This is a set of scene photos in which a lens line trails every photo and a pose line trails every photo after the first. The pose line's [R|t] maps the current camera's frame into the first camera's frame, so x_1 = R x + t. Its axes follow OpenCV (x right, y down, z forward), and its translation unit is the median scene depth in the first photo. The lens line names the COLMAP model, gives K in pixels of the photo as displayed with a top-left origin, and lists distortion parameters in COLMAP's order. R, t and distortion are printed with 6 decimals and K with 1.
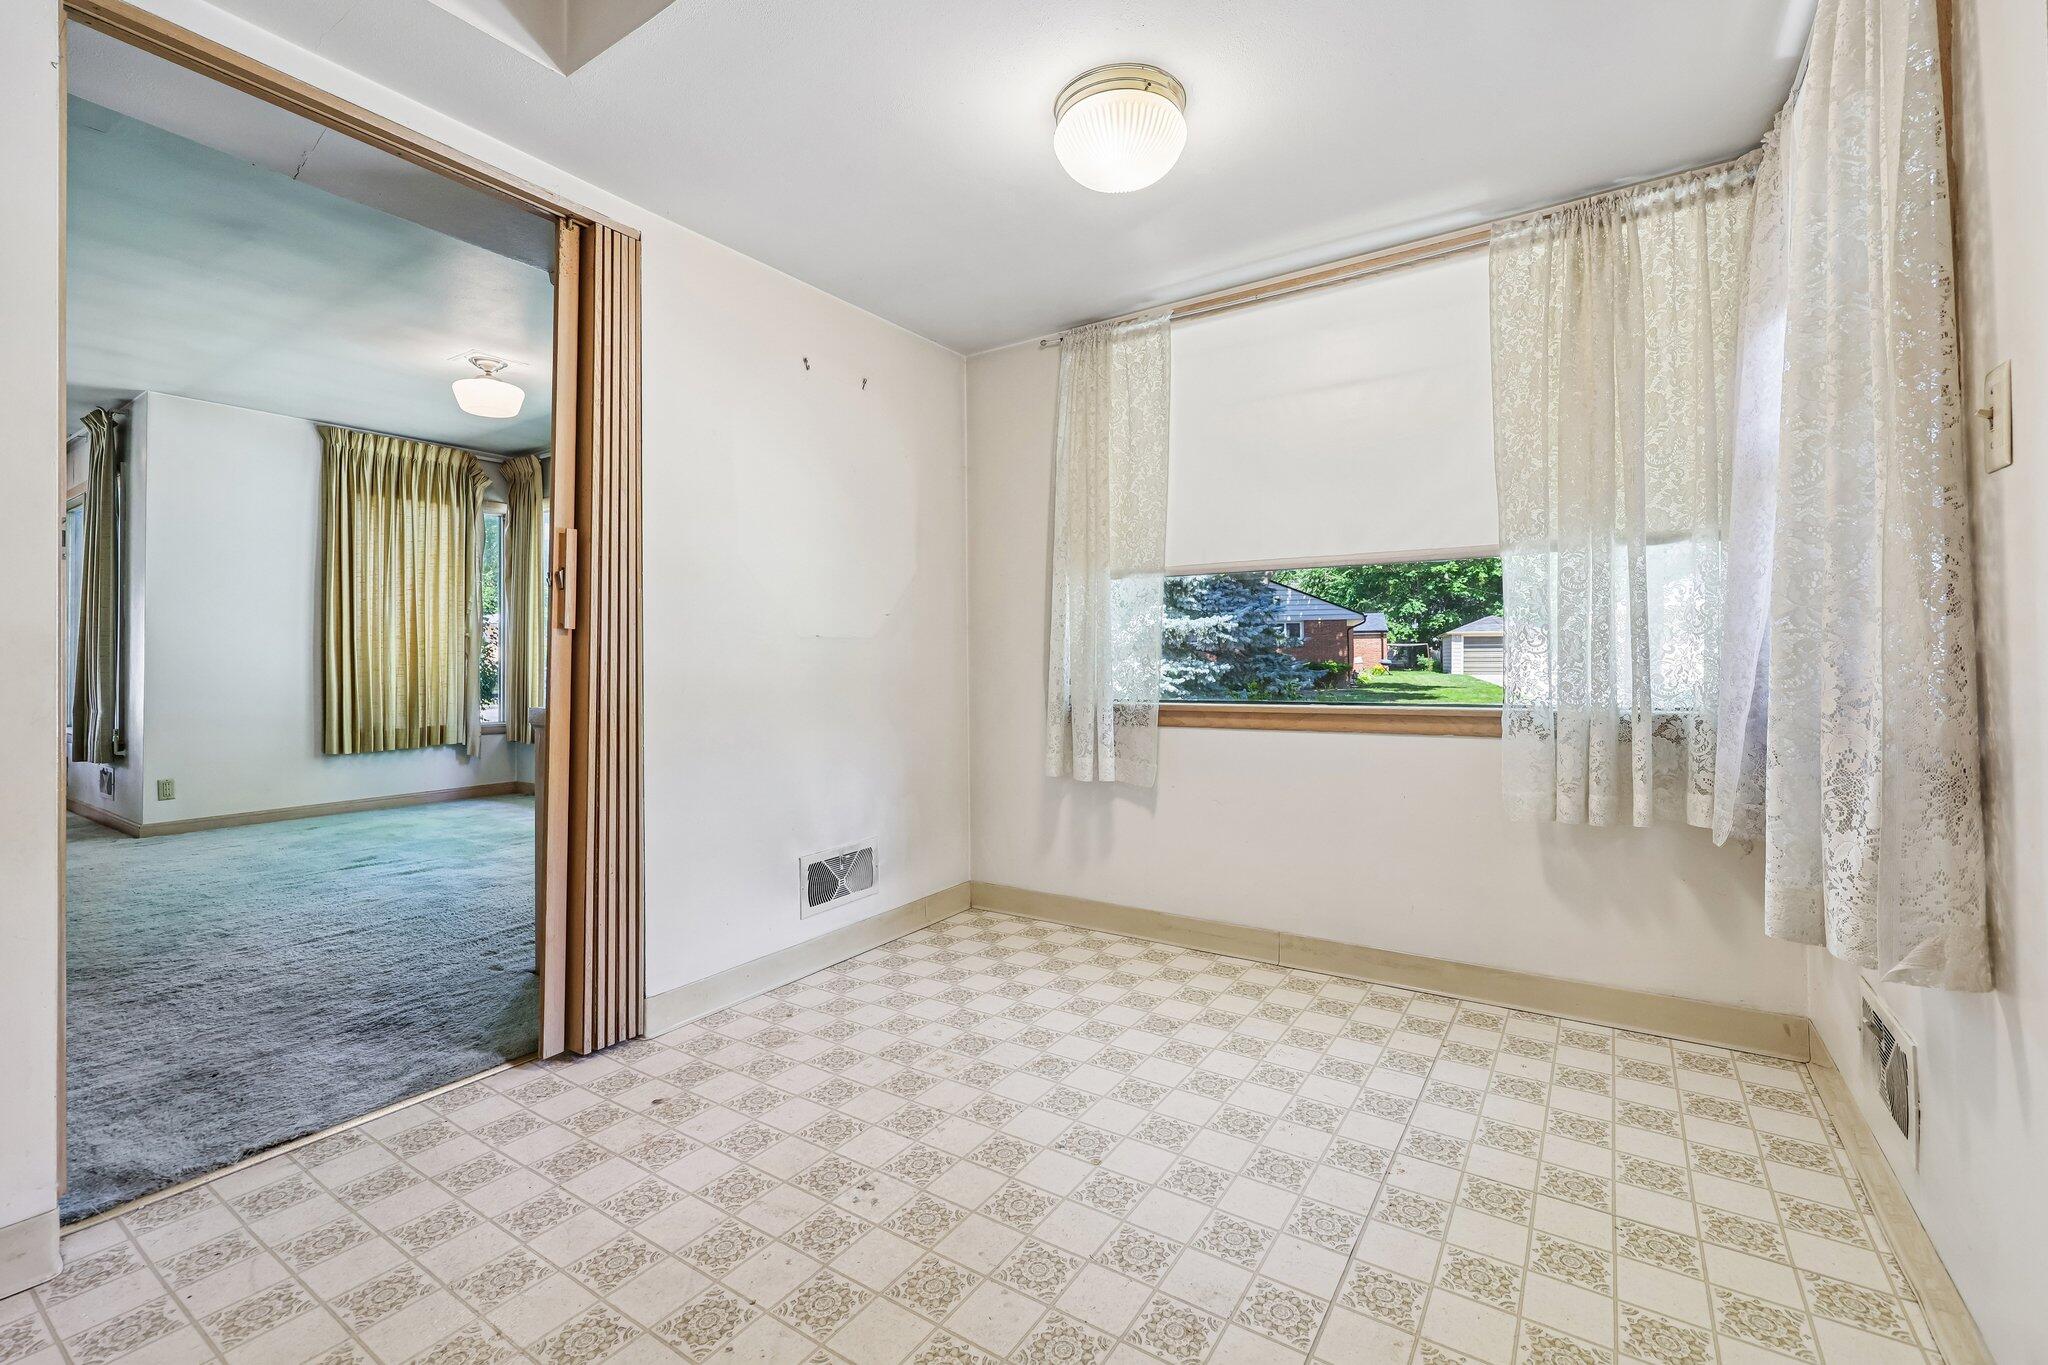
lens RADIAL K [[858.1, 0, 1030.7], [0, 858.1, 650.8], [0, 0, 1]] dist [-0.000223, 0.001315]
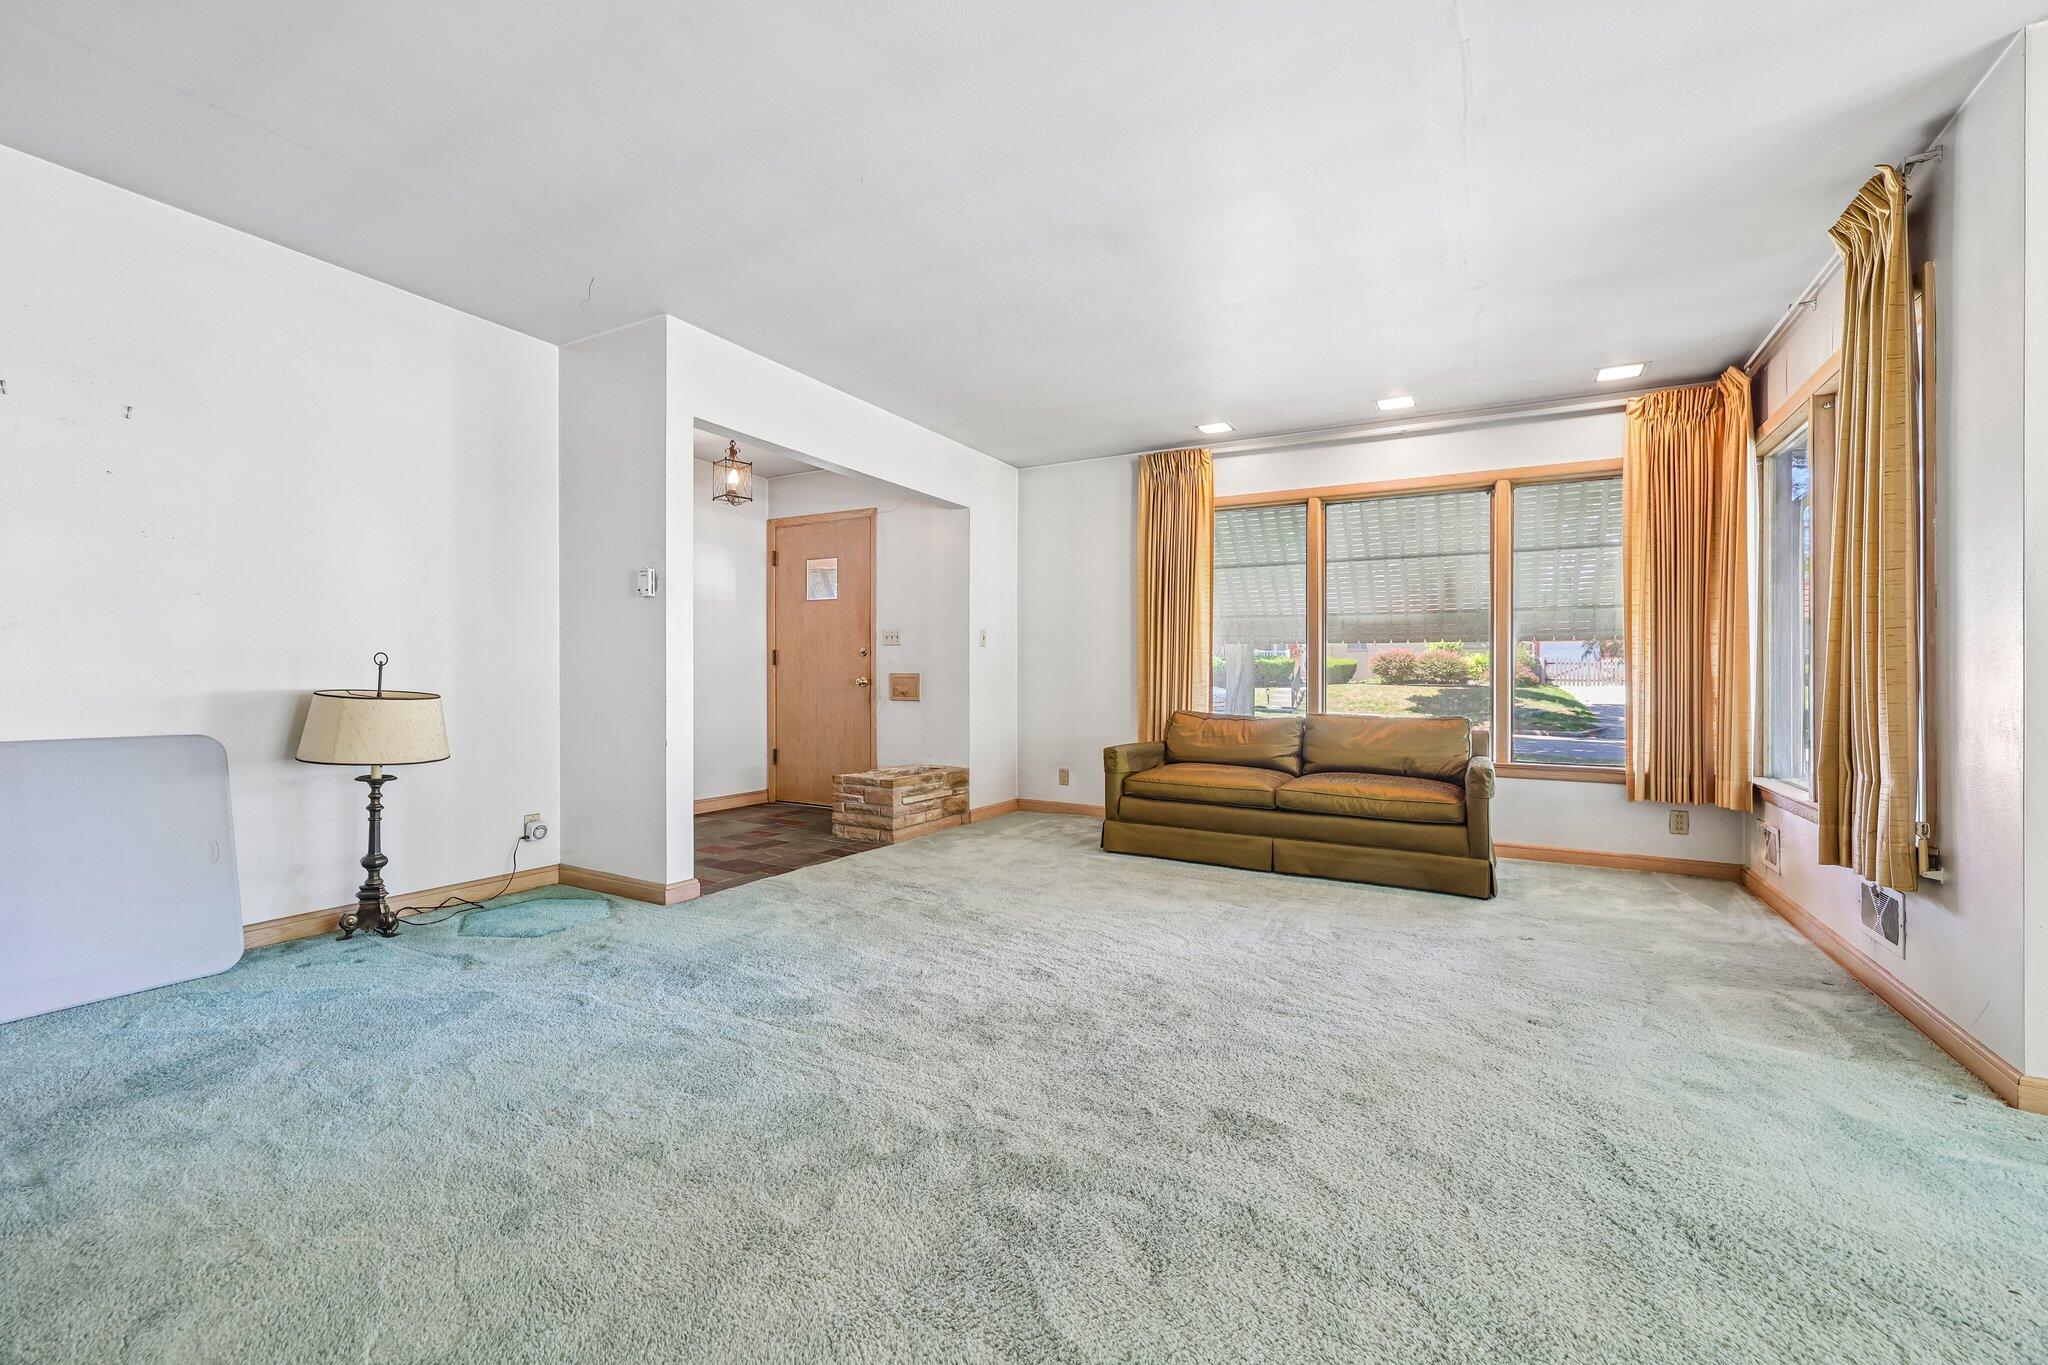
lens RADIAL K [[830.3, 0, 1016.8], [0, 830.3, 669.6], [0, 0, 1]] dist [-0.000216, -0.000337]
pose [[0.060975, -0.004597, -0.998129, -1.067486], [0.002312, 0.999987, -0.004464, 0.011201], [0.998137, -0.002035, 0.060985, 0.788610]]
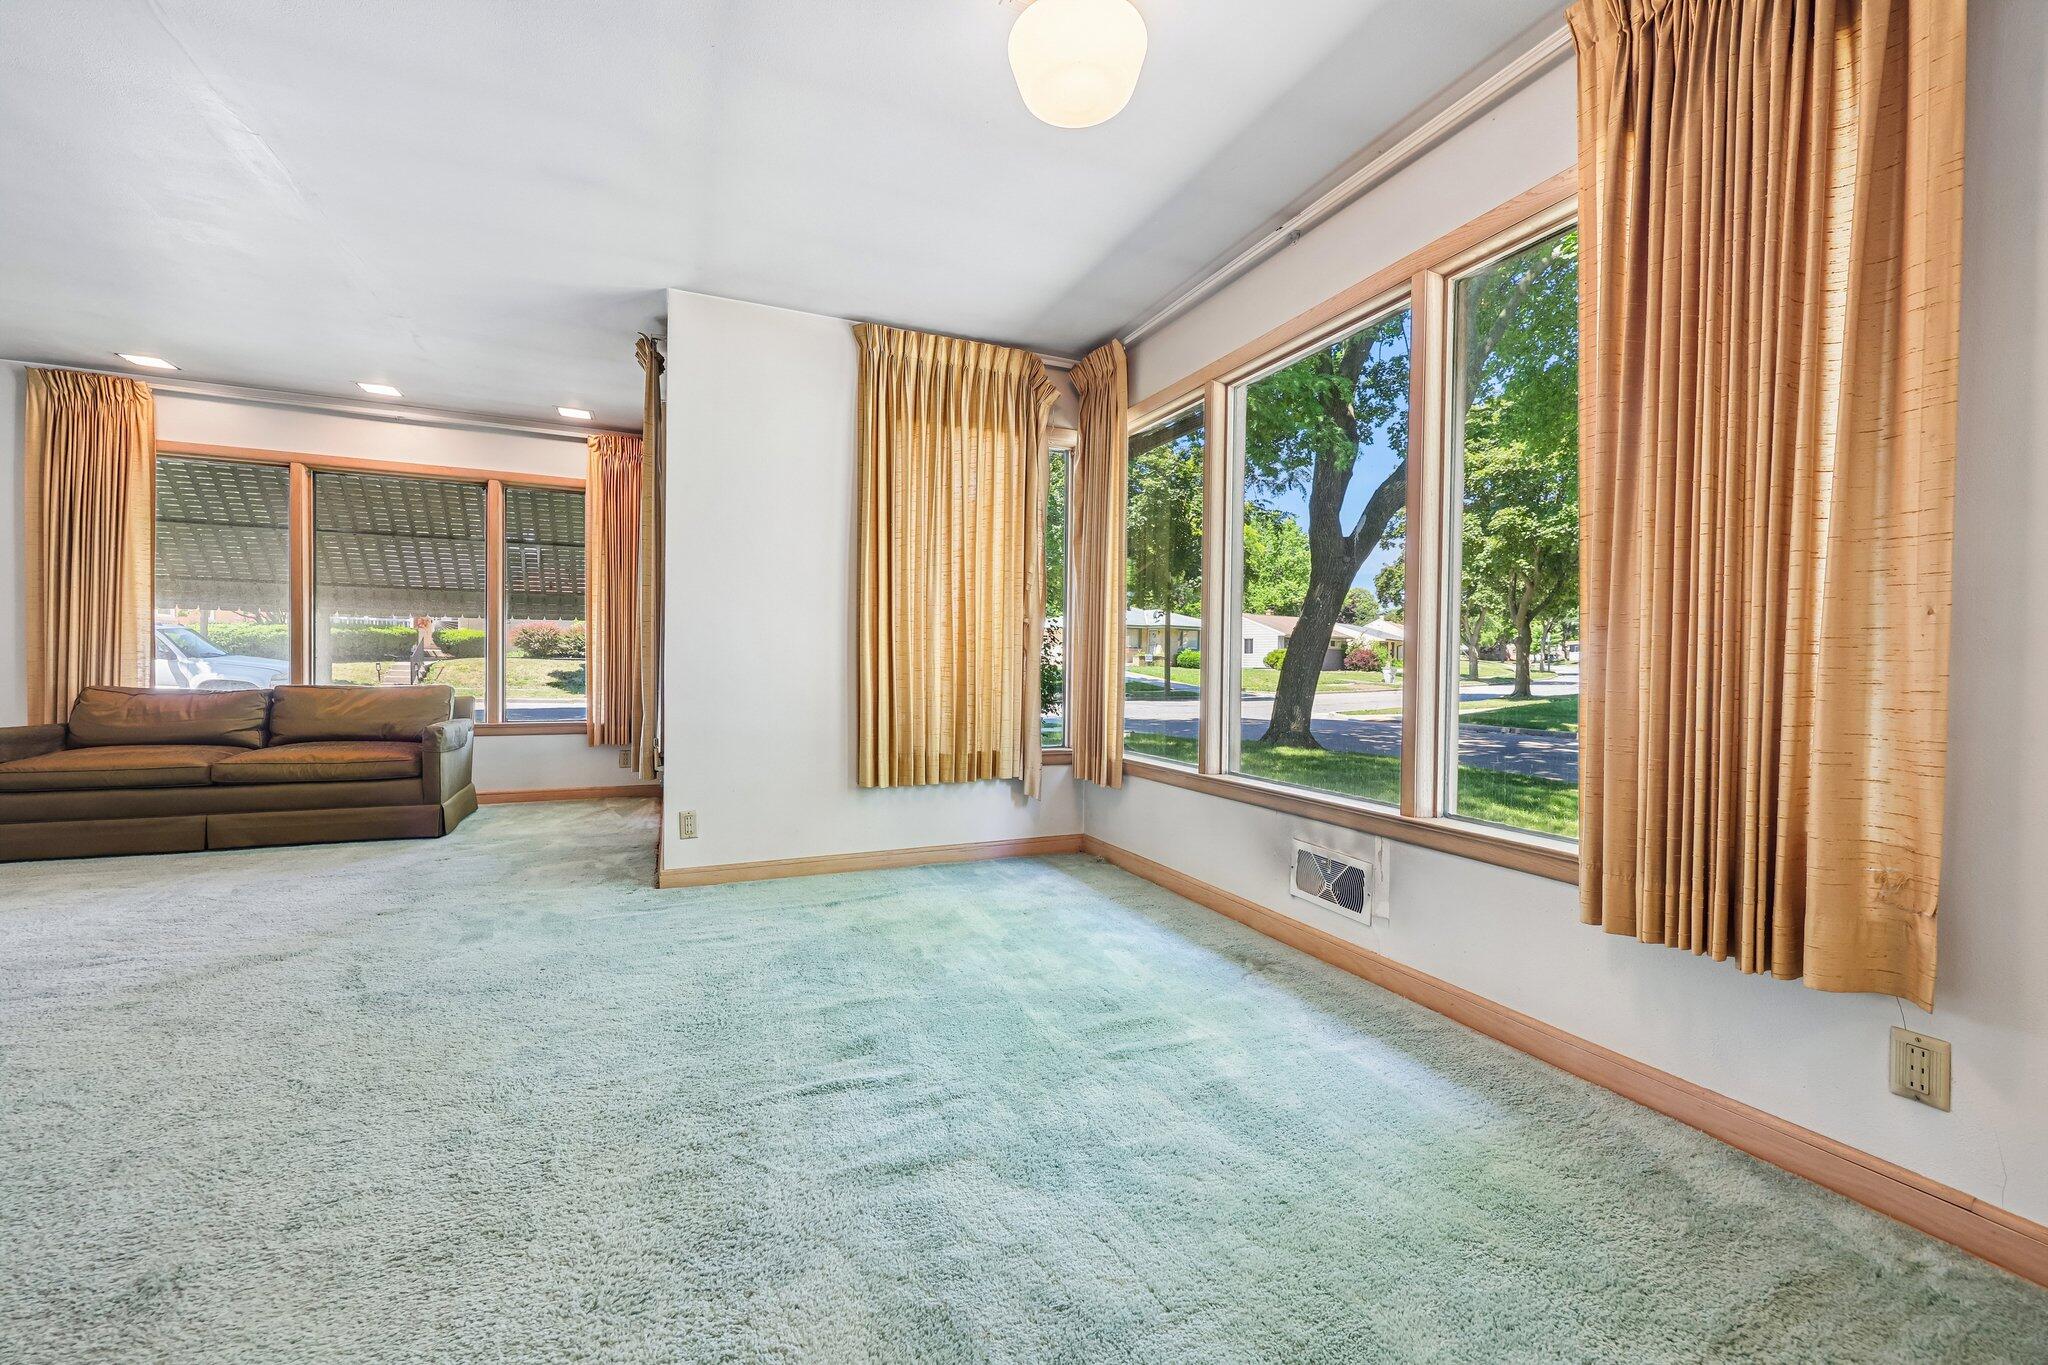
lens RADIAL K [[830.3, 0, 1030.5], [0, 830.3, 667.9], [0, 0, 1]] dist [-0.000216, -0.000337]
pose [[0.838110, 0.019934, -0.545138, -0.594889], [-0.010956, 0.999746, 0.019714, 0.011564], [0.545392, -0.010550, 0.838115, 0.910484]]
